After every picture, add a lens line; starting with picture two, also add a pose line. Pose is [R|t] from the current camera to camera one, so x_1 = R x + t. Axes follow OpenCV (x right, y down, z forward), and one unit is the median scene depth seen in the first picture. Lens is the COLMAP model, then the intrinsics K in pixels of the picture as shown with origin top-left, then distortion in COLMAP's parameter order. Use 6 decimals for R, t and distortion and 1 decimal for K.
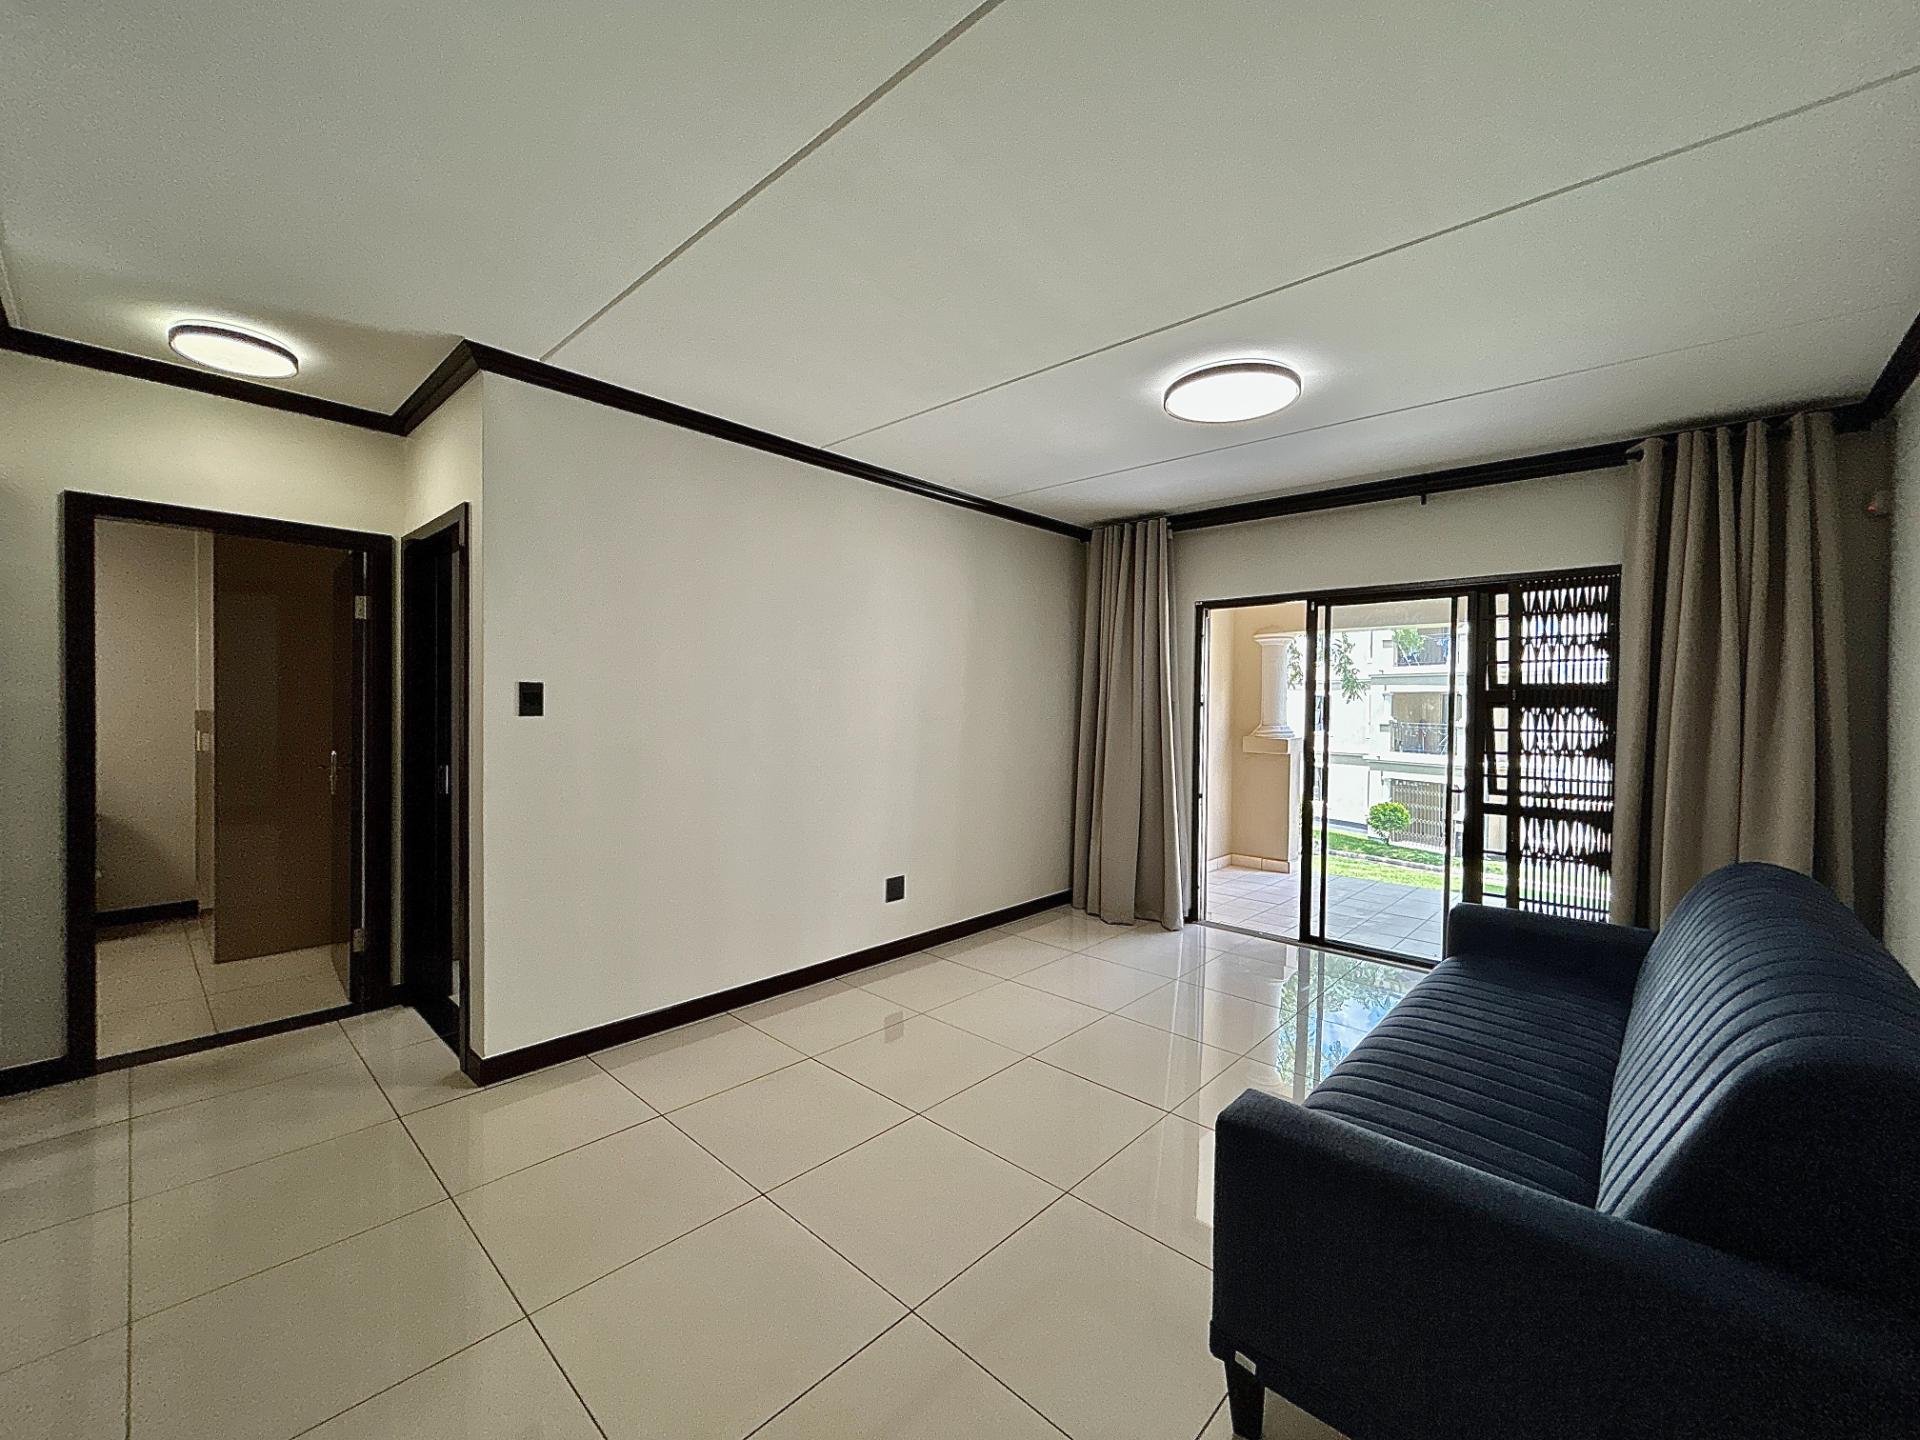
lens RADIAL K [[774.0, 0, 956.4], [0, 774.0, 717.6], [0, 0, 1]] dist [0.010321, -0.000159]
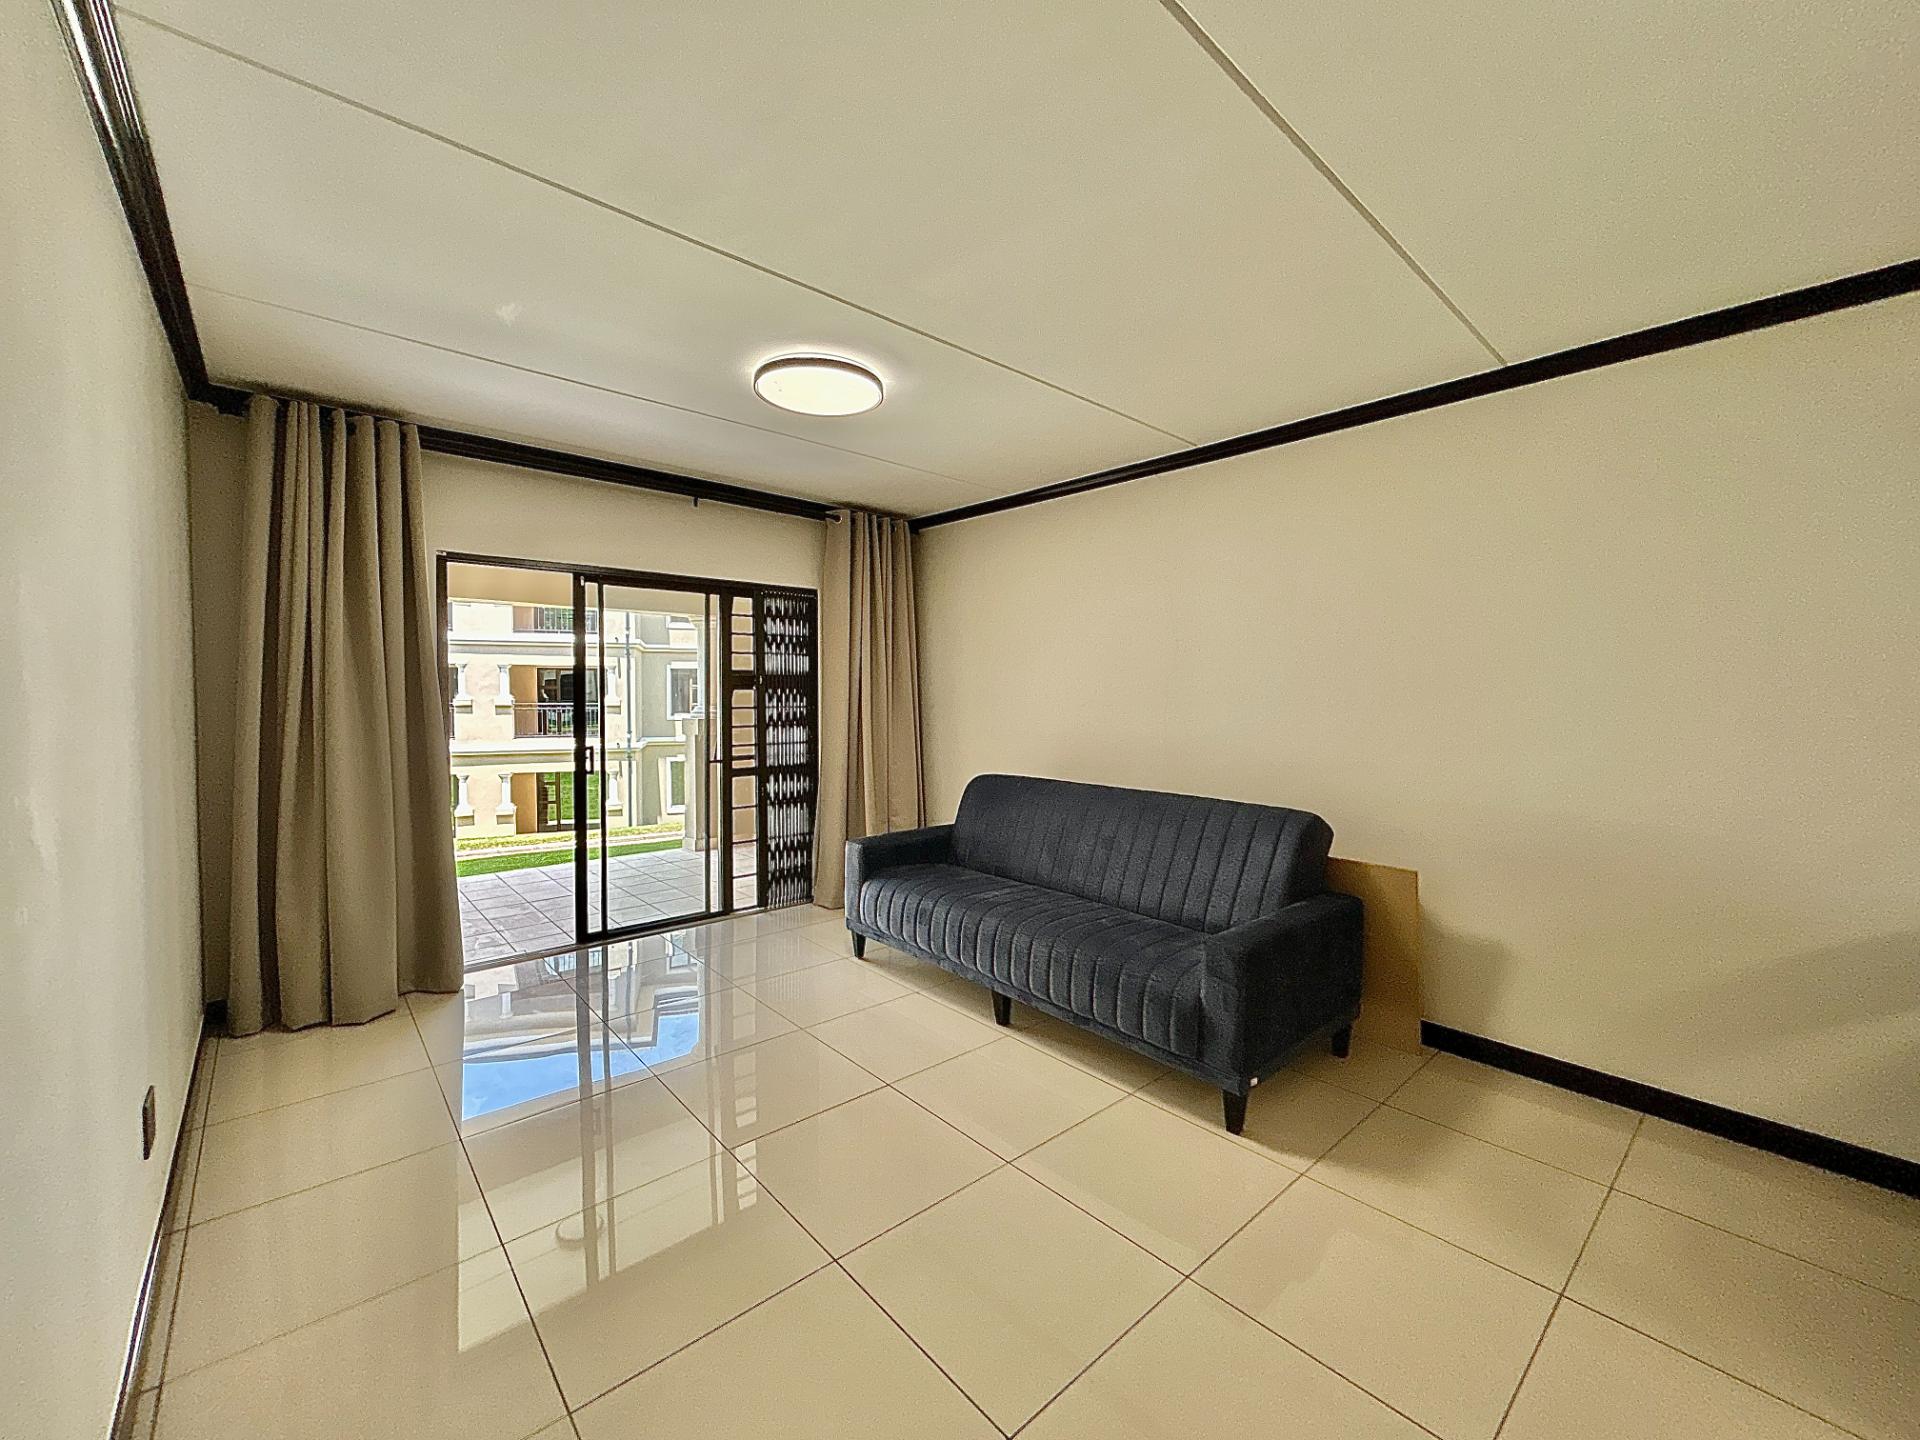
lens RADIAL K [[767.6, 0, 958.1], [0, 767.6, 718.6], [0, 0, 1]] dist [-0.000321, 0.000004]
pose [[0.104616, -0.043056, 0.993580, -0.466241], [0.019150, 0.998964, 0.041273, -0.010109], [-0.994328, 0.014709, 0.105332, 0.522370]]
